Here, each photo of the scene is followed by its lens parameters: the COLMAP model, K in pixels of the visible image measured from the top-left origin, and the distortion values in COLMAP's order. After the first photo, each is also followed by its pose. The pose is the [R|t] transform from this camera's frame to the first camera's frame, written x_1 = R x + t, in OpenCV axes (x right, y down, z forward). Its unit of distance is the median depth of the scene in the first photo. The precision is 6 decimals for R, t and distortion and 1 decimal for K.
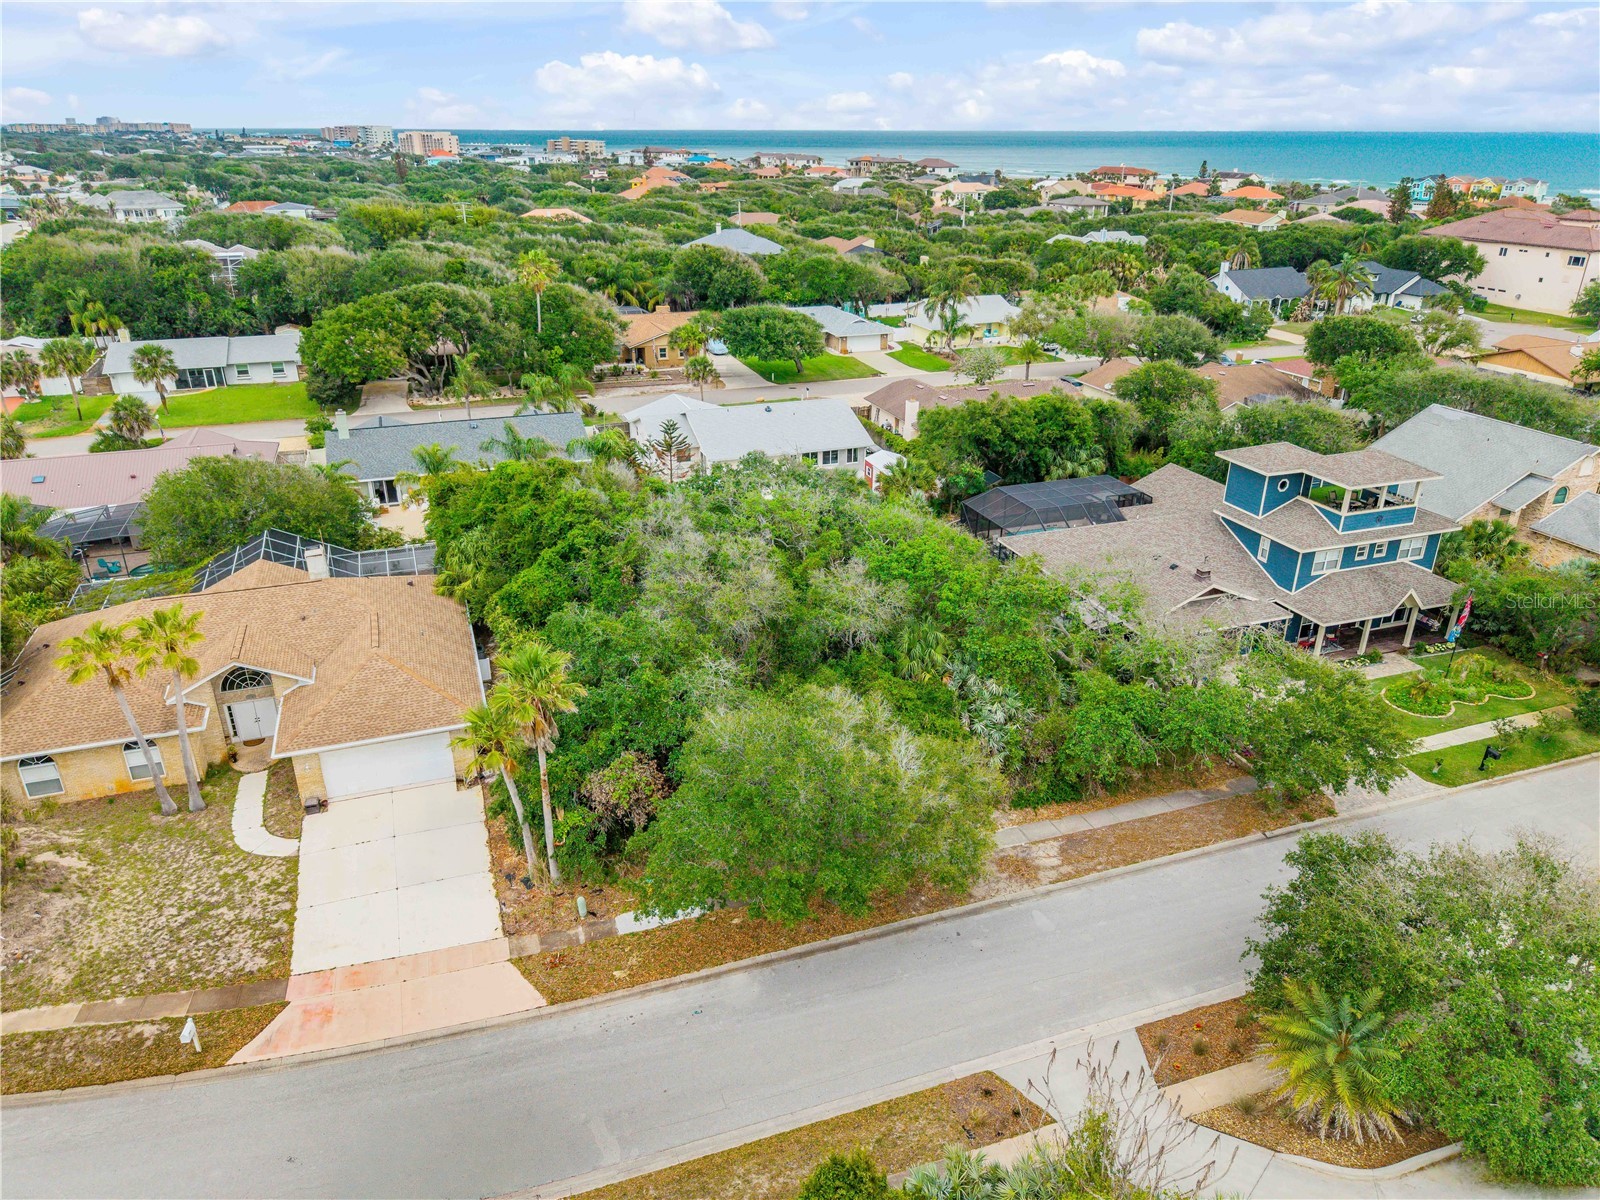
lens RADIAL K [[1079.6, 0, 800.0], [0, 1079.6, 600.0], [0, 0, 1]] dist [0.006366, 0.002303]
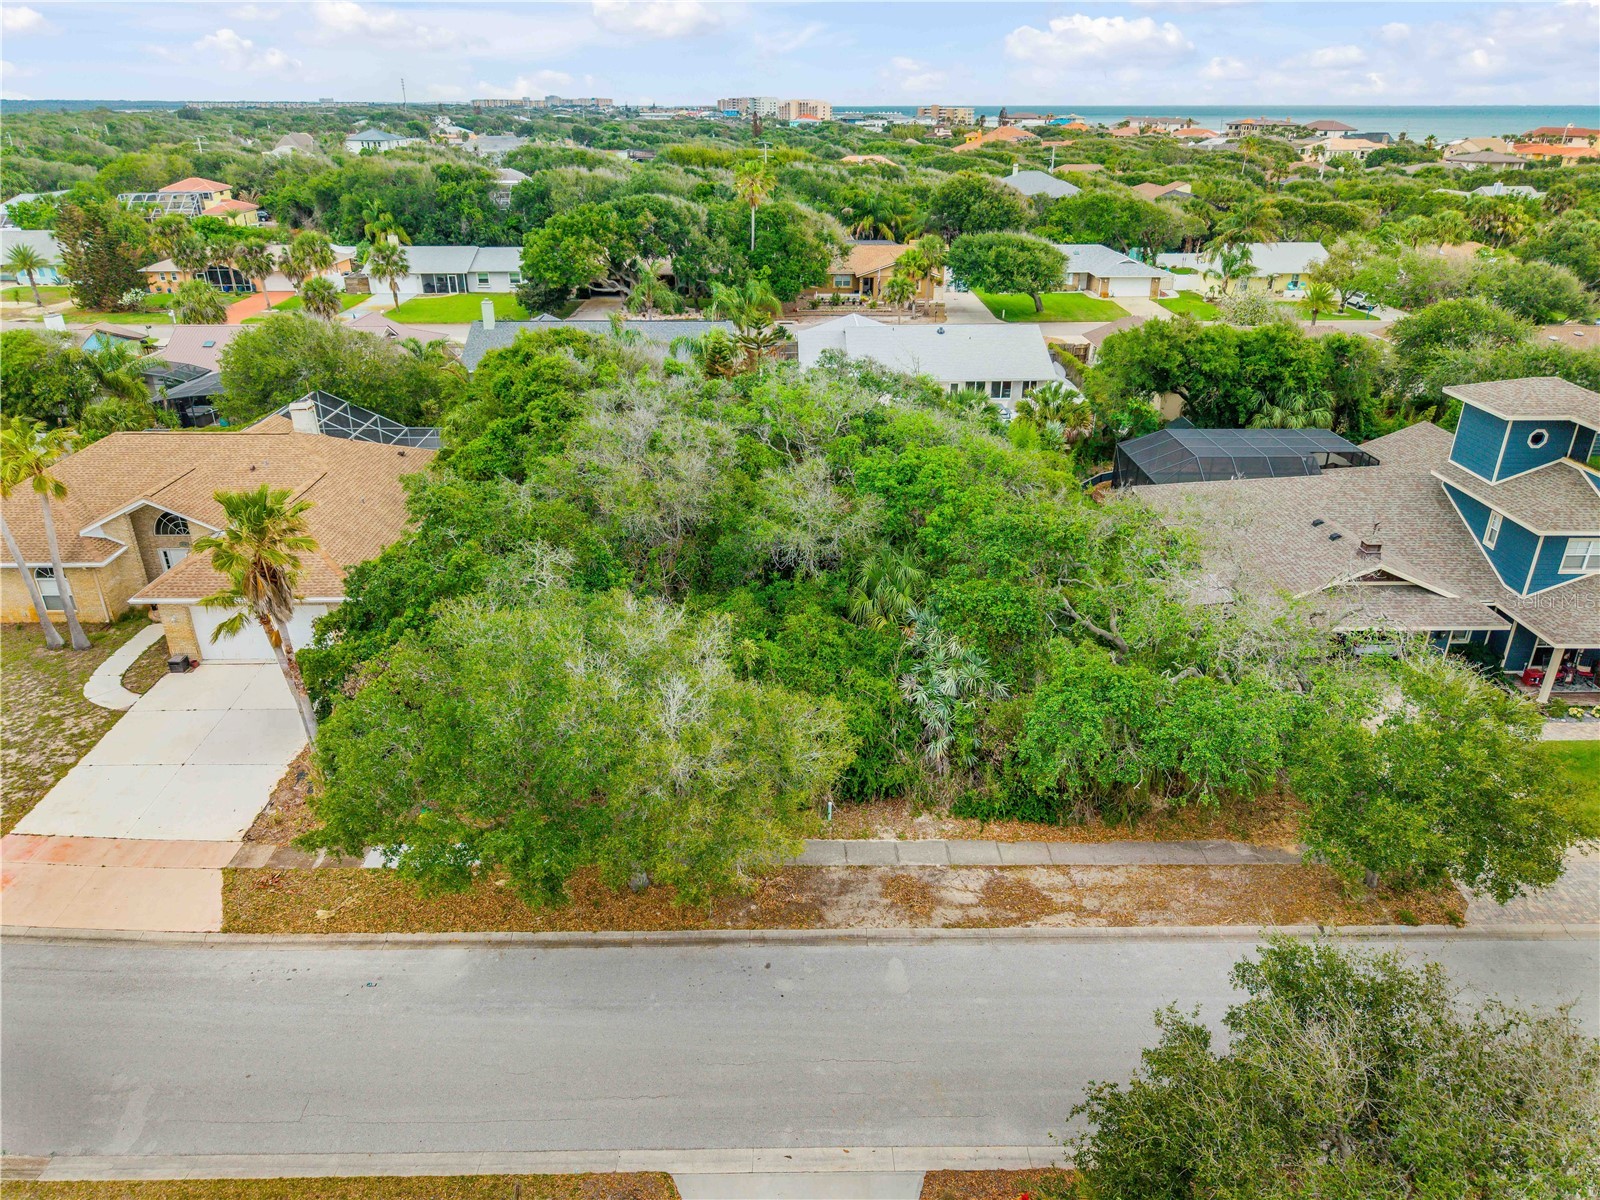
lens RADIAL K [[1079.1, 0, 800.0], [0, 1079.1, 600.0], [0, 0, 1]] dist [0.005218, -0.001426]
pose [[0.946253, 0.132684, -0.294958, 0.227223], [-0.127502, 0.991155, 0.036825, 0.028716], [0.297235, 0.002762, 0.954800, 0.219833]]
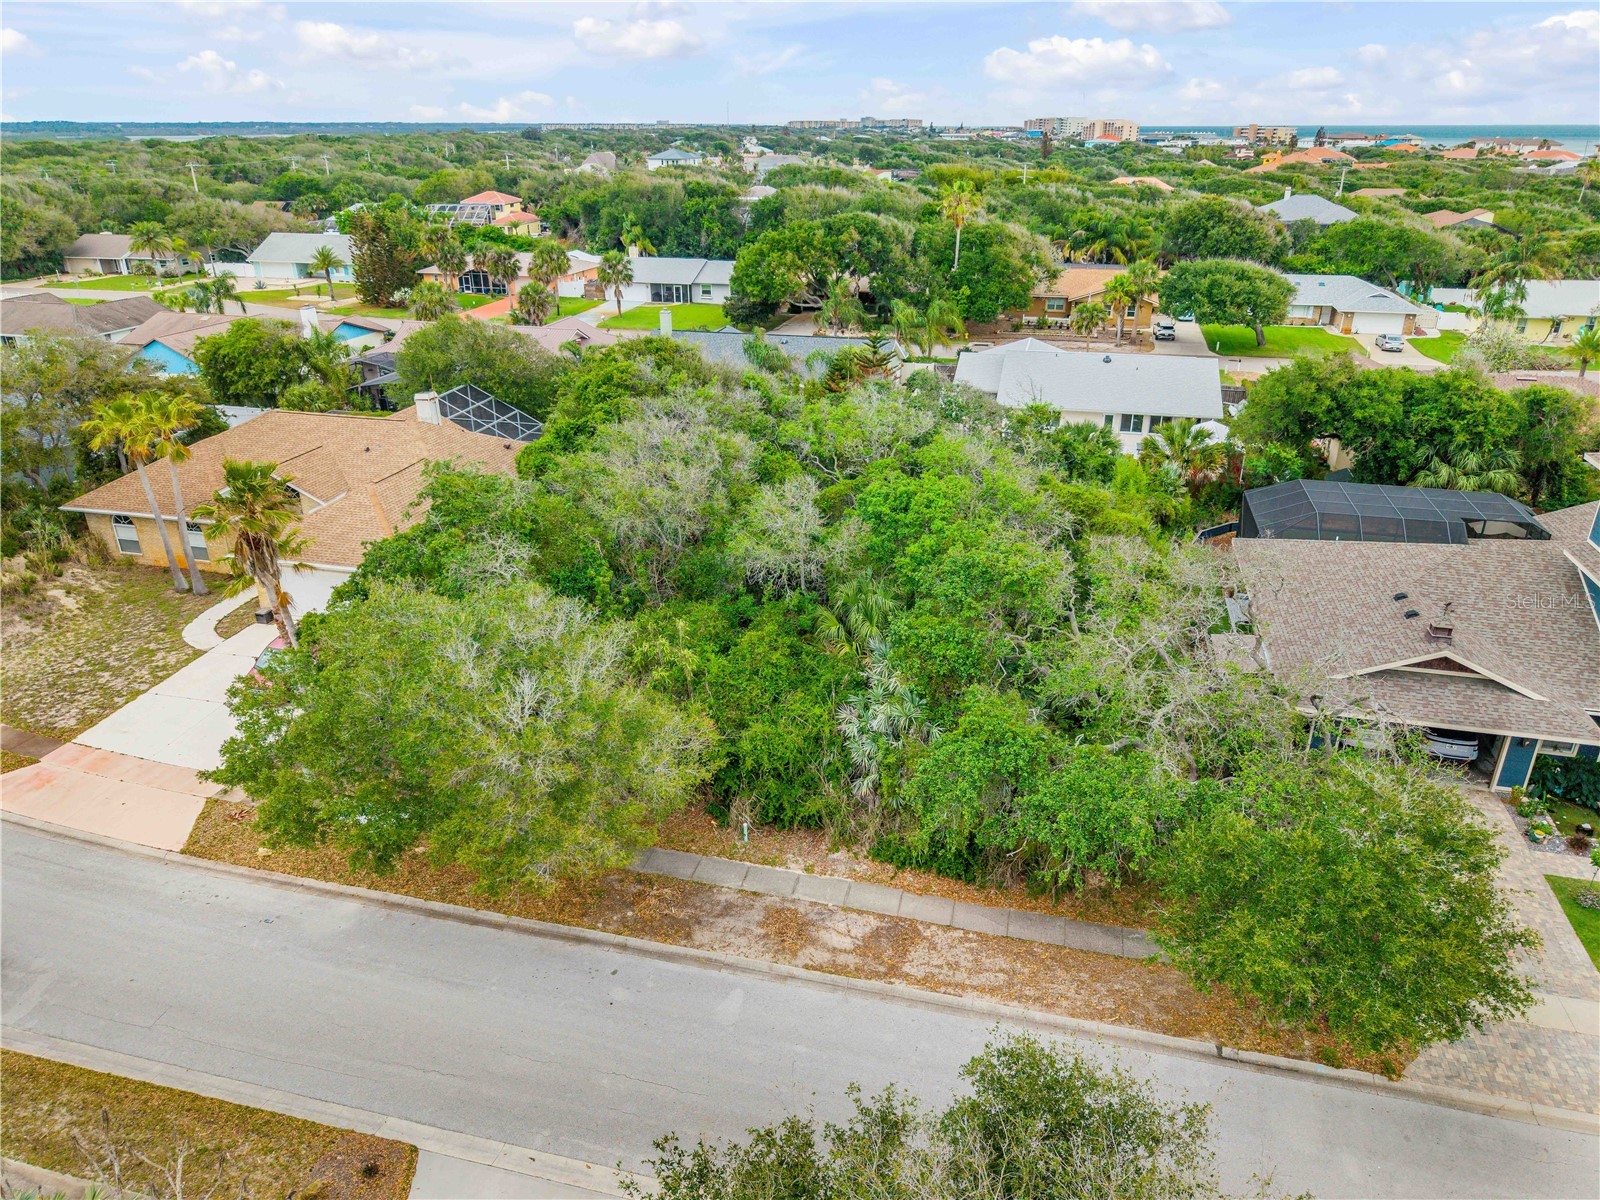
lens RADIAL K [[1079.1, 0, 800.0], [0, 1079.1, 600.0], [0, 0, 1]] dist [0.005218, -0.001426]
pose [[0.828704, 0.221803, -0.513861, 0.369936], [-0.221069, 0.973186, 0.063547, -0.000808], [0.514177, 0.060937, 0.855516, 0.291945]]
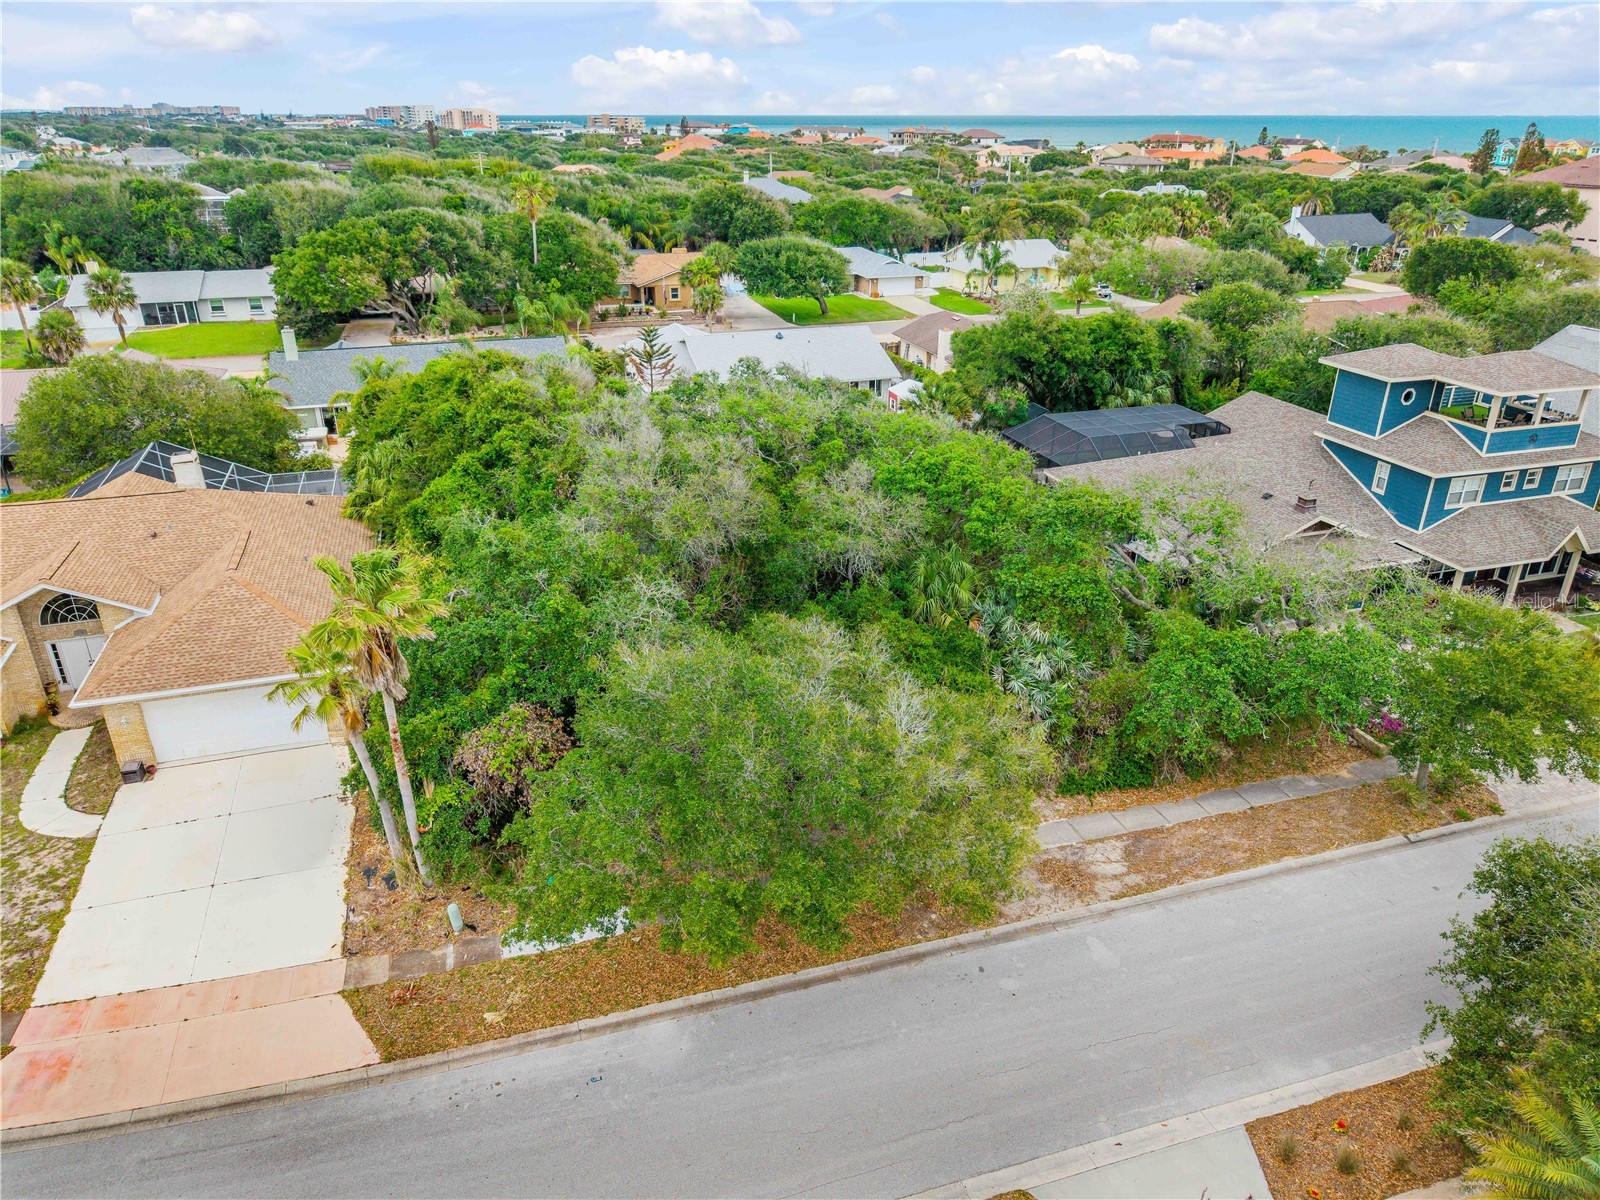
lens RADIAL K [[1079.1, 0, 800.0], [0, 1079.1, 600.0], [0, 0, 1]] dist [0.005218, -0.001426]
pose [[0.999248, 0.014417, -0.035985, 0.033187], [-0.014036, 0.999843, 0.010830, 0.041134], [0.036136, -0.010317, 0.999294, 0.194993]]
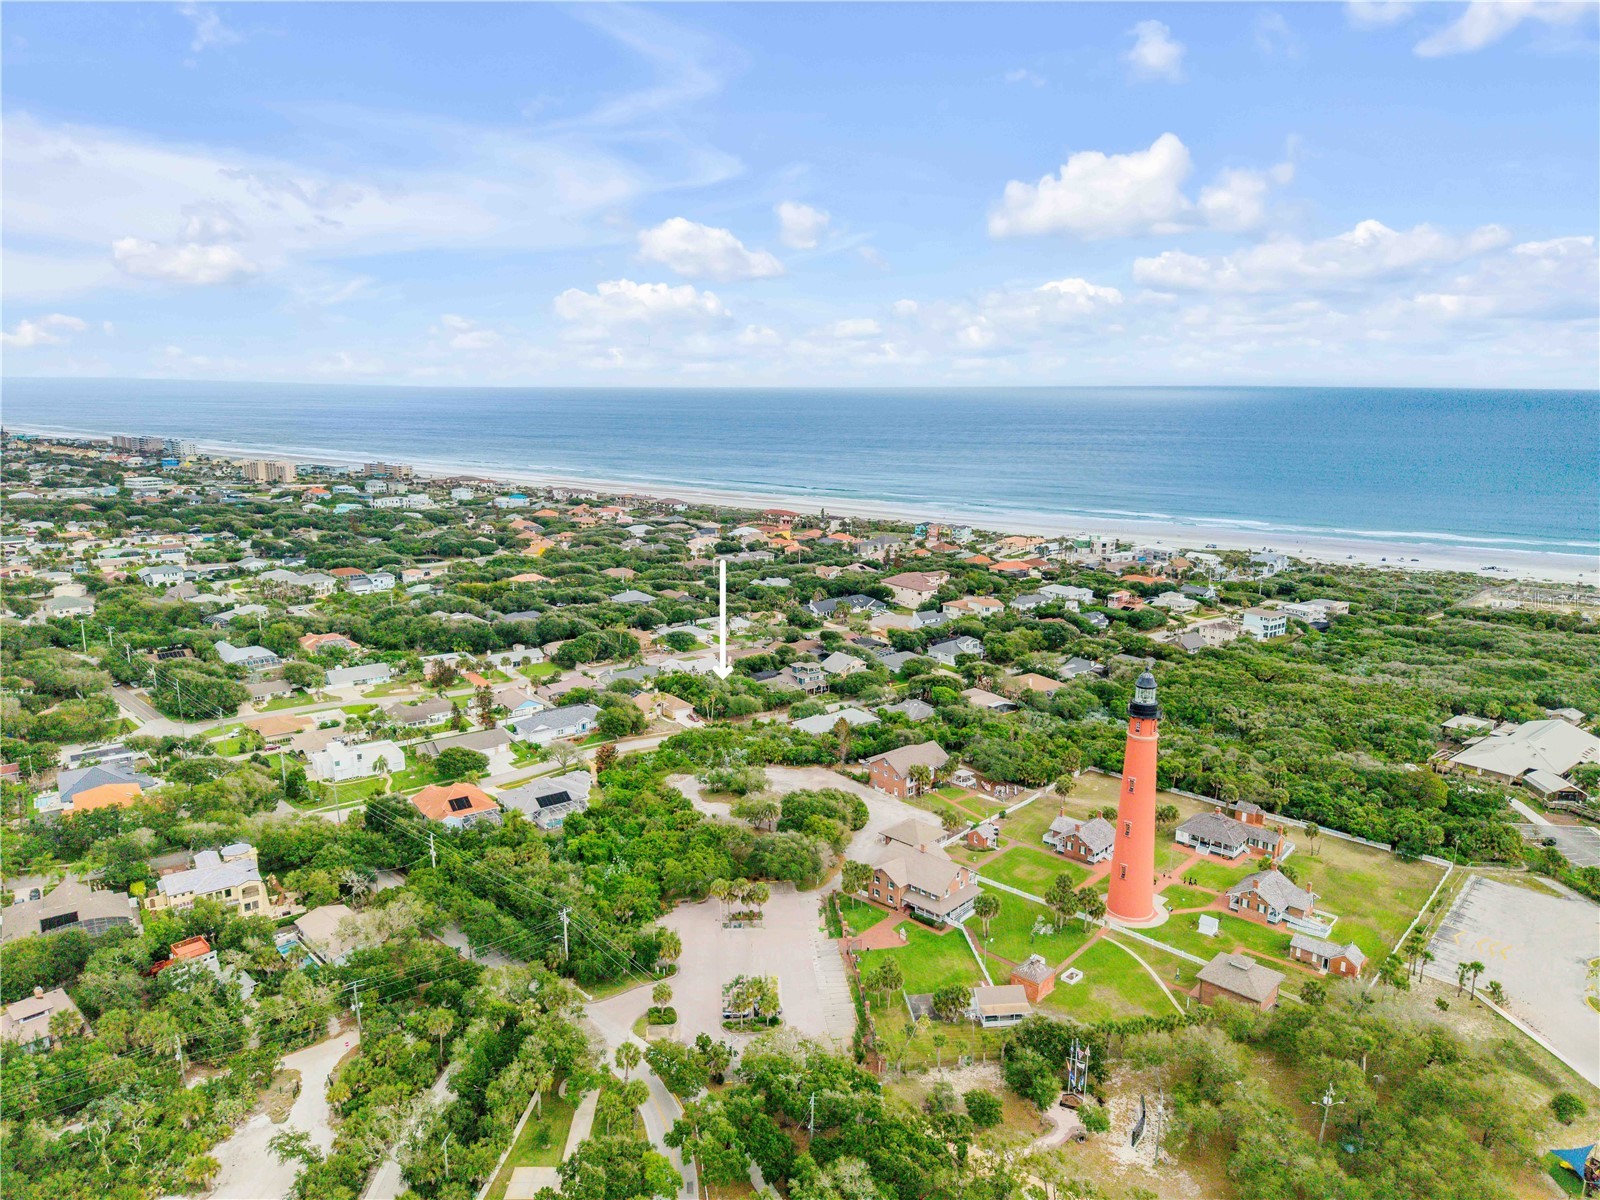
lens RADIAL K [[1079.6, 0, 800.0], [0, 1079.6, 600.0], [0, 0, 1]] dist [0.006366, 0.002303]
pose [[0.961582, -0.054942, 0.268962, -1.219986], [0.108559, 0.976008, -0.188743, 0.690378], [-0.252139, 0.210690, 0.944476, -5.024345]]
